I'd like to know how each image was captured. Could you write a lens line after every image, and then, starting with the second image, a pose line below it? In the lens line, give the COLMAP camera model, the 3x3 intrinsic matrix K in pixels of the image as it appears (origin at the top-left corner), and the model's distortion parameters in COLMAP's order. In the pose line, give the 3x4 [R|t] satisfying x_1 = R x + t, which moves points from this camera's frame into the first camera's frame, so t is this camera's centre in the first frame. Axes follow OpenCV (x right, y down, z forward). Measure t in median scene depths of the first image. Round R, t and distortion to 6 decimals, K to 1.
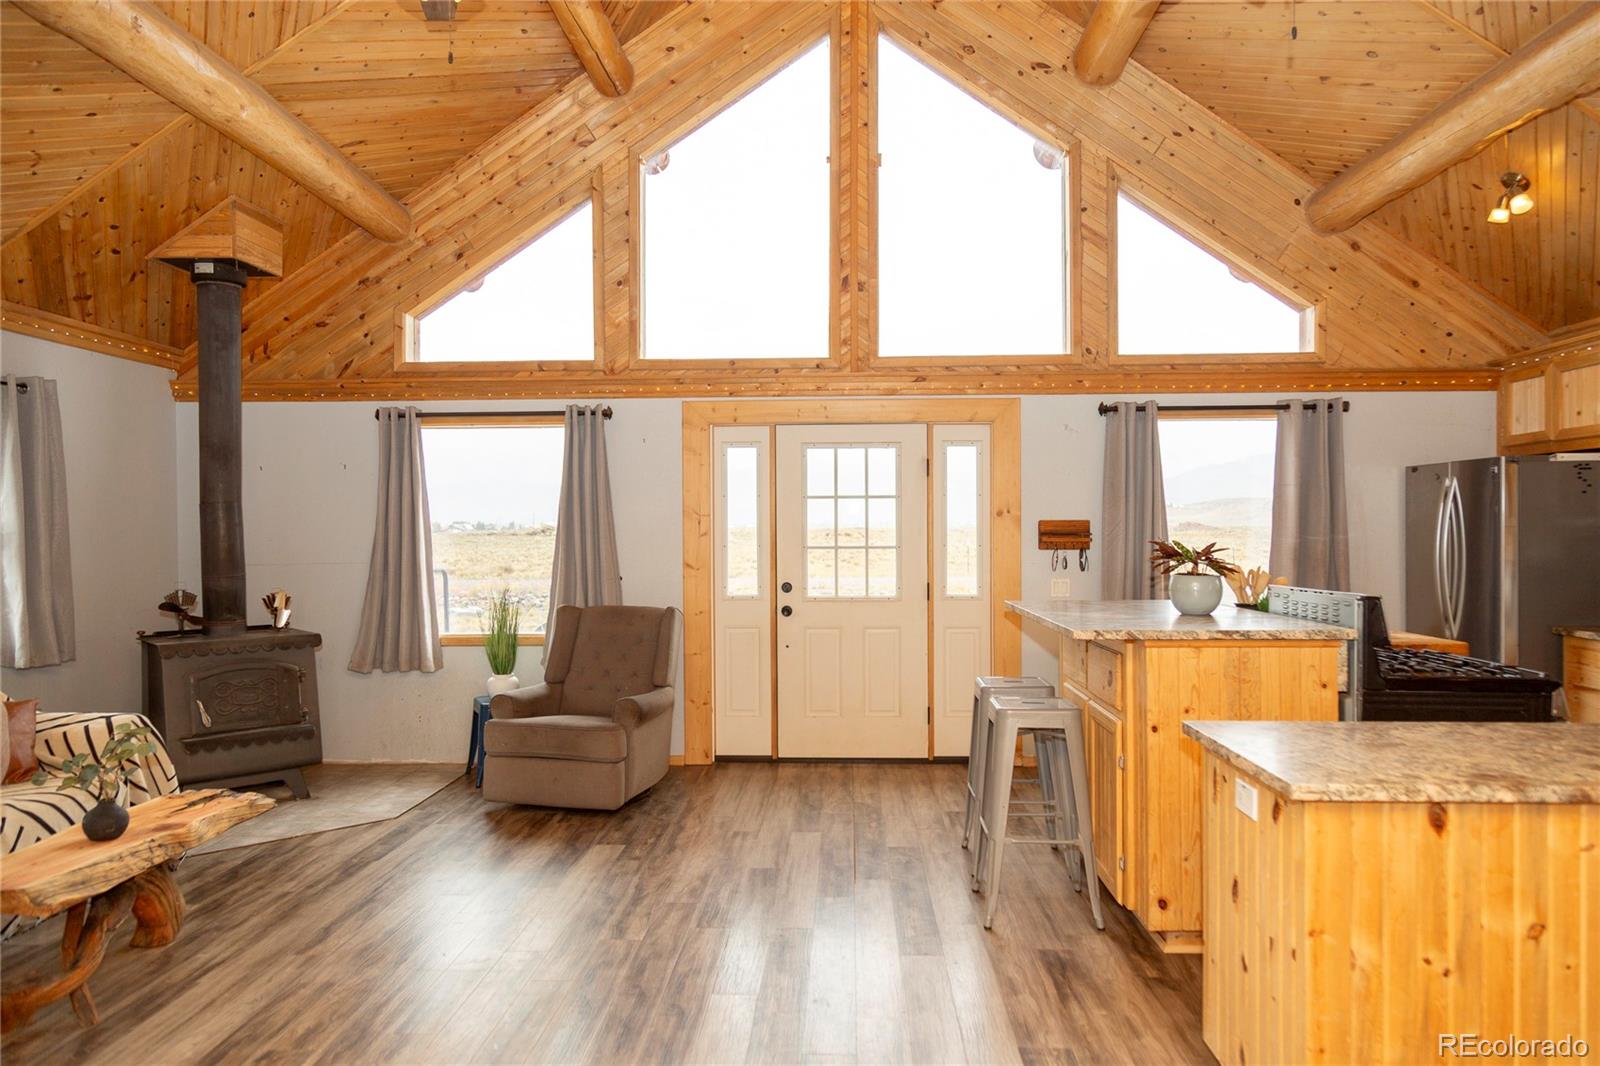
lens RADIAL K [[1063.8, 0, 808.6], [0, 1063.8, 536.4], [0, 0, 1]] dist [0.011463, -0.001964]
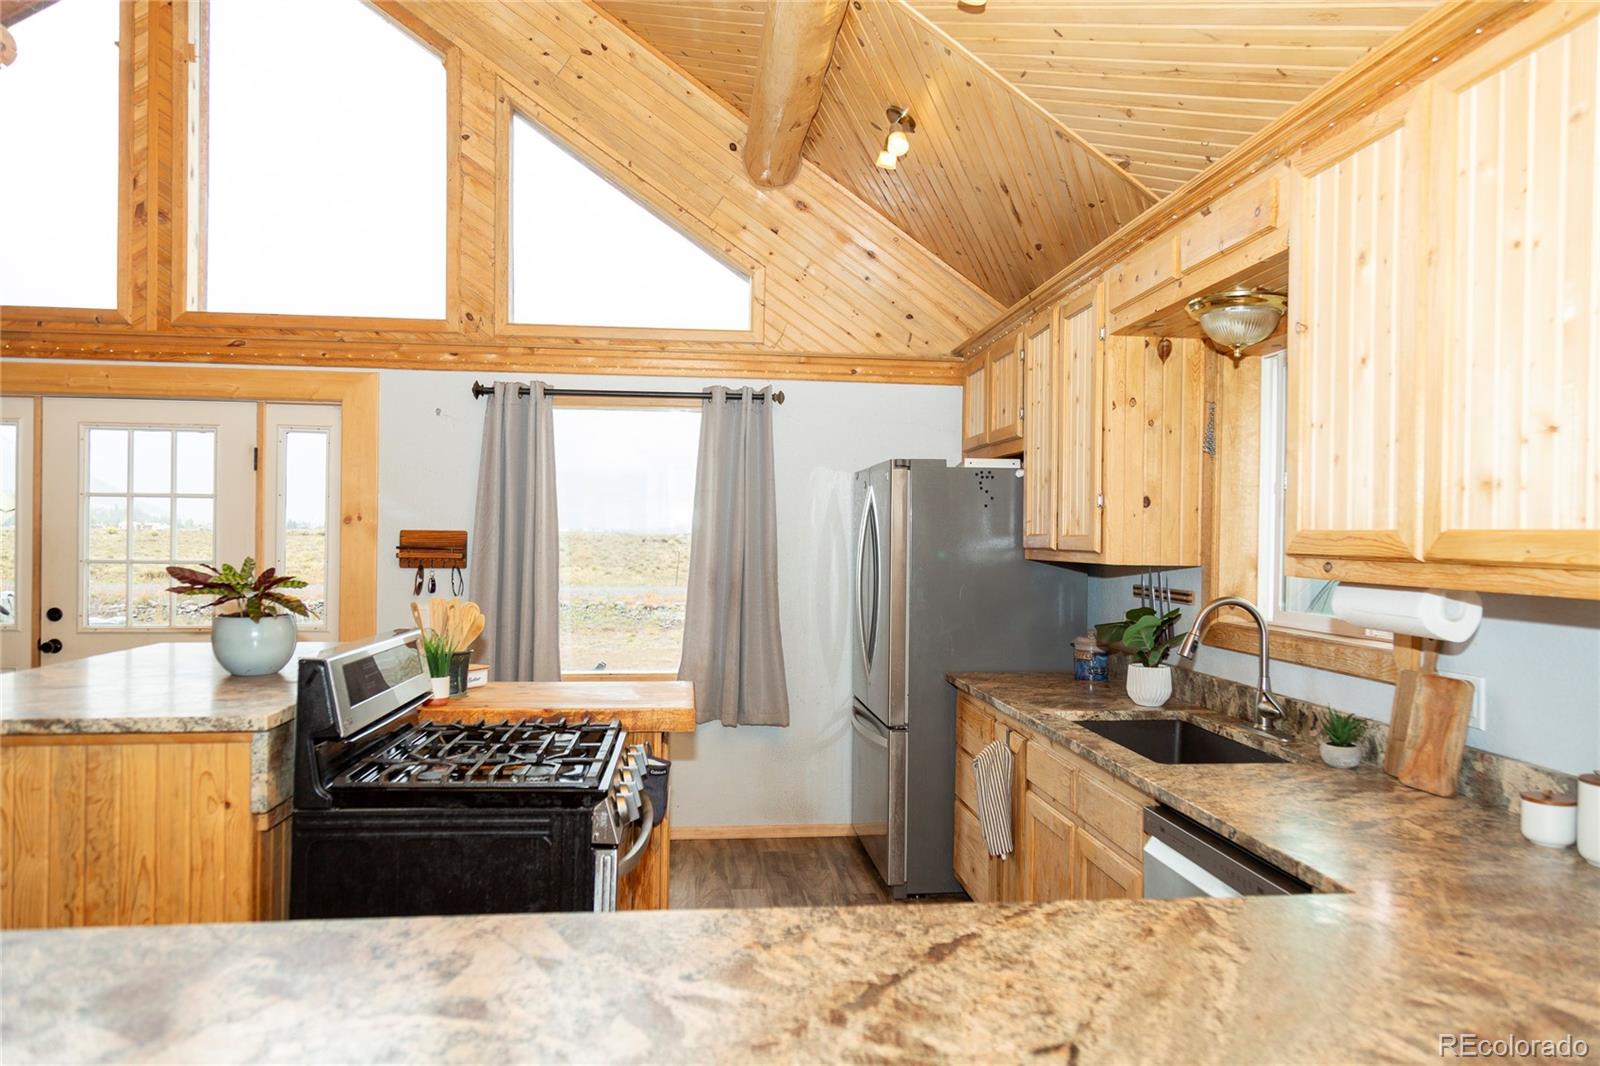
lens RADIAL K [[1063.8, 0, 808.6], [0, 1063.8, 536.4], [0, 0, 1]] dist [0.011463, -0.001964]
pose [[0.989374, 0.015165, 0.144603, 0.406817], [-0.014232, 0.999871, -0.007484, -0.009196], [-0.144698, 0.005347, 0.989461, 0.187061]]
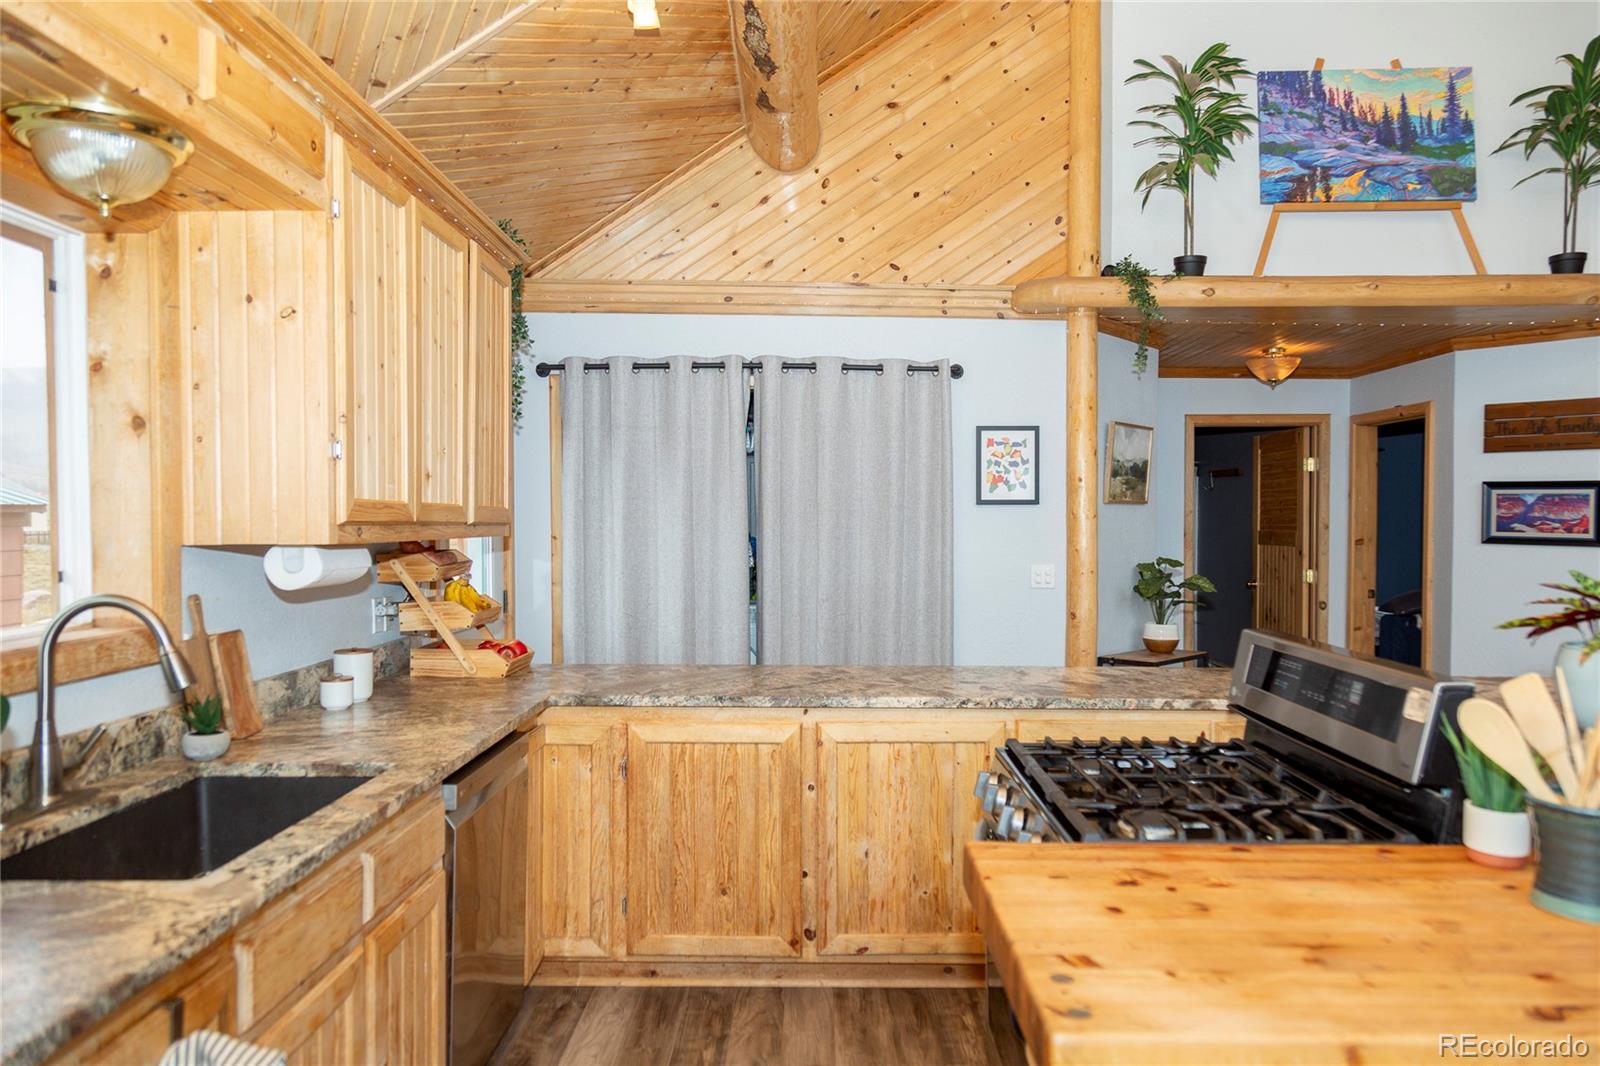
lens RADIAL K [[1063.0, 0, 821.1], [0, 1063.0, 537.9], [0, 0, 1]] dist [0.005900, -0.000937]
pose [[-0.999341, -0.001250, -0.036267, 0.471731], [-0.002144, 0.999695, 0.024618, -0.012305], [0.036225, 0.024680, -0.999039, 0.952029]]
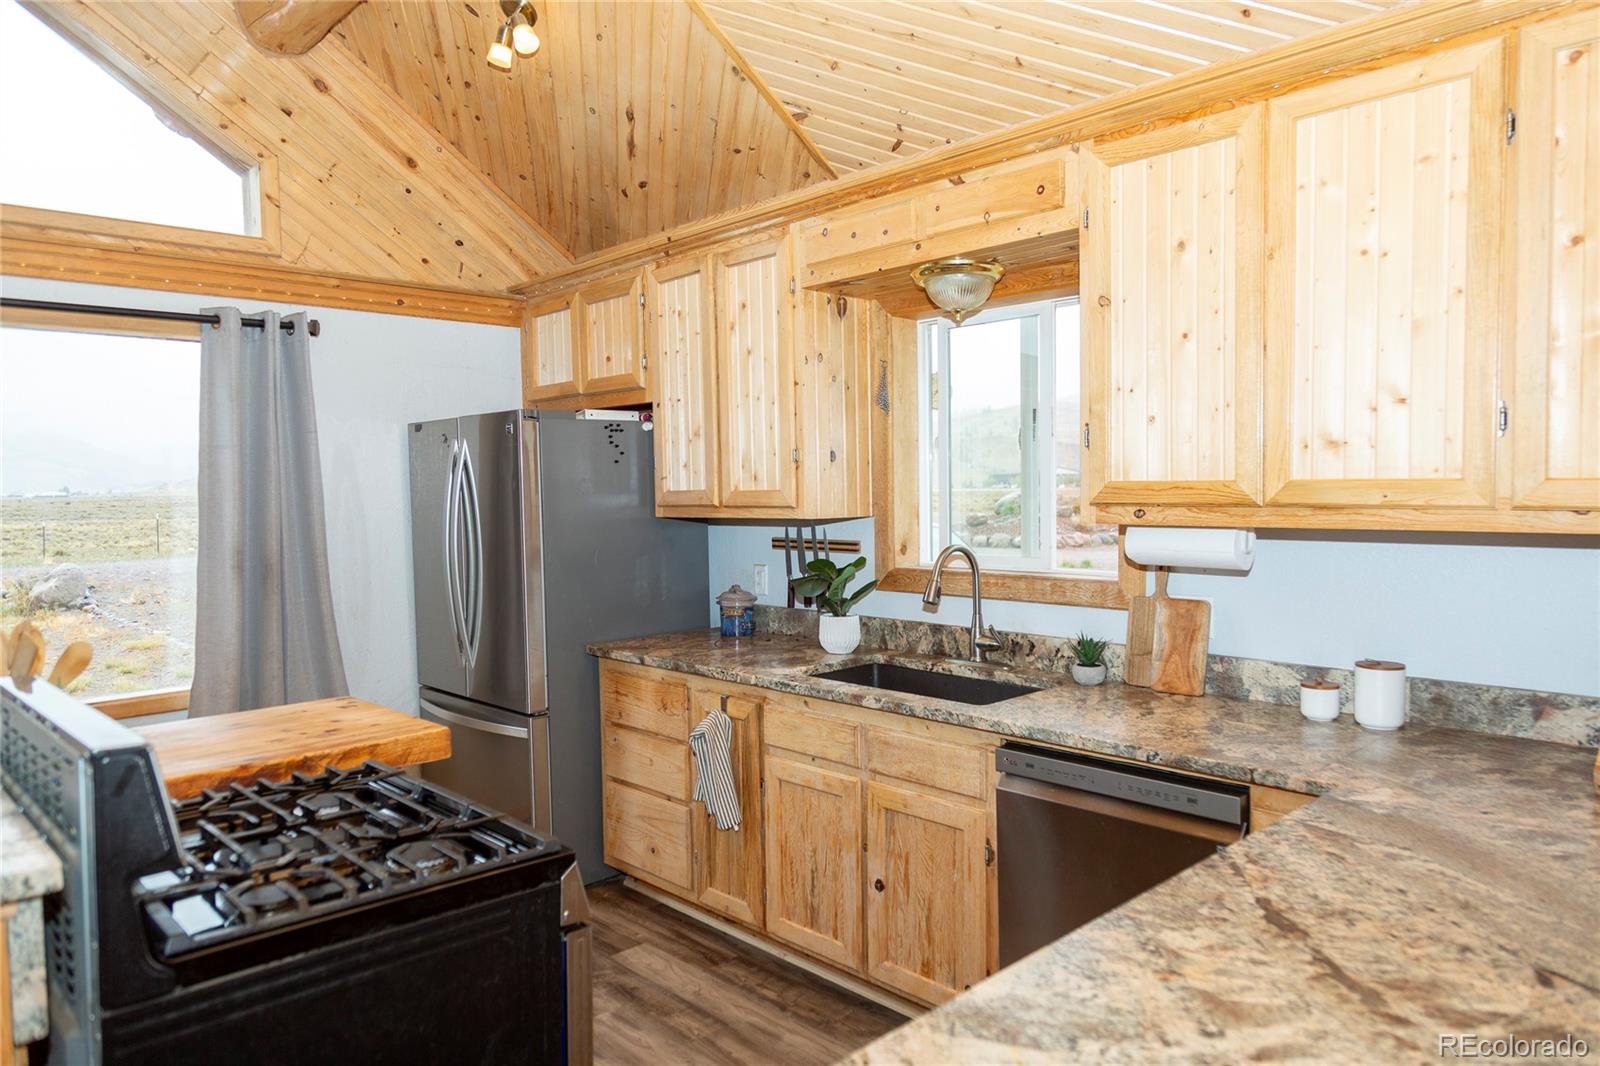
lens RADIAL K [[1063.8, 0, 808.6], [0, 1063.8, 536.4], [0, 0, 1]] dist [0.011463, -0.001964]
pose [[0.699464, -0.046501, 0.713154, 0.242236], [0.021951, 0.998808, 0.043597, -0.016348], [-0.714331, -0.014840, 0.699651, 0.323649]]
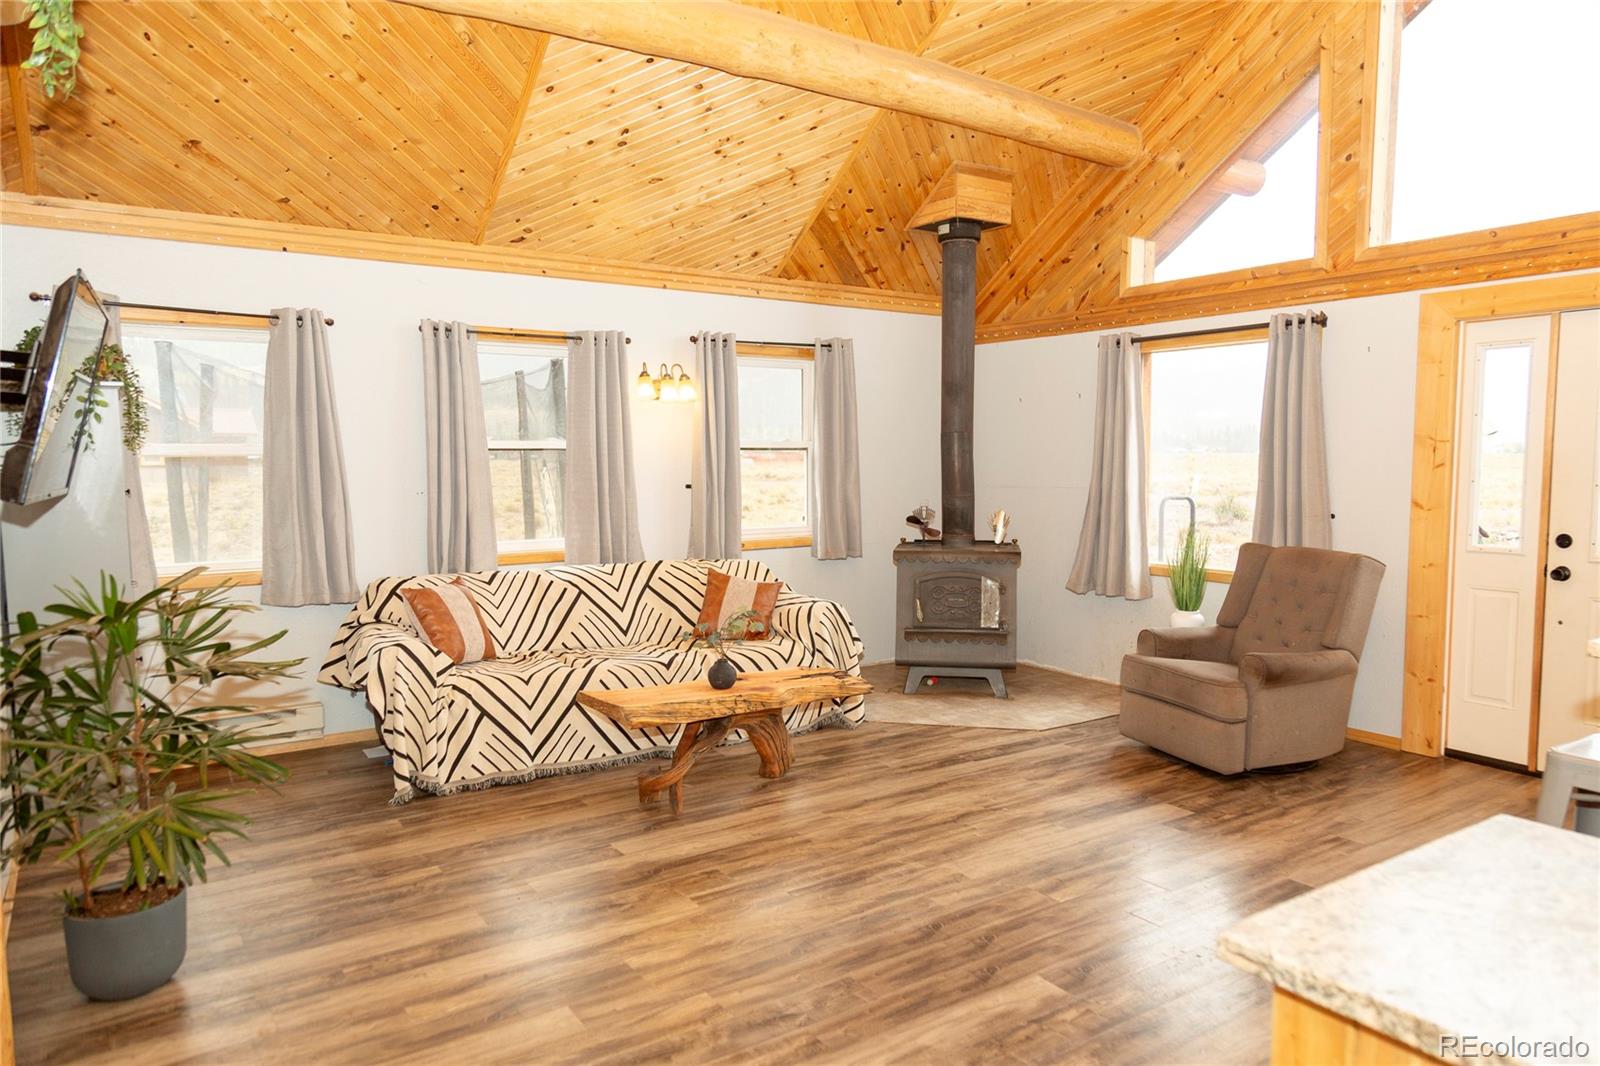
lens RADIAL K [[1061.0, 0, 800.0], [0, 1061.0, 533.0], [0, 0, 1]] dist [0.026472, 0.000977]
pose [[0.593977, 0.065784, -0.801788, 0.262712], [-0.006960, 0.997034, 0.076647, -0.009621], [0.804452, -0.039946, 0.592673, 0.162212]]
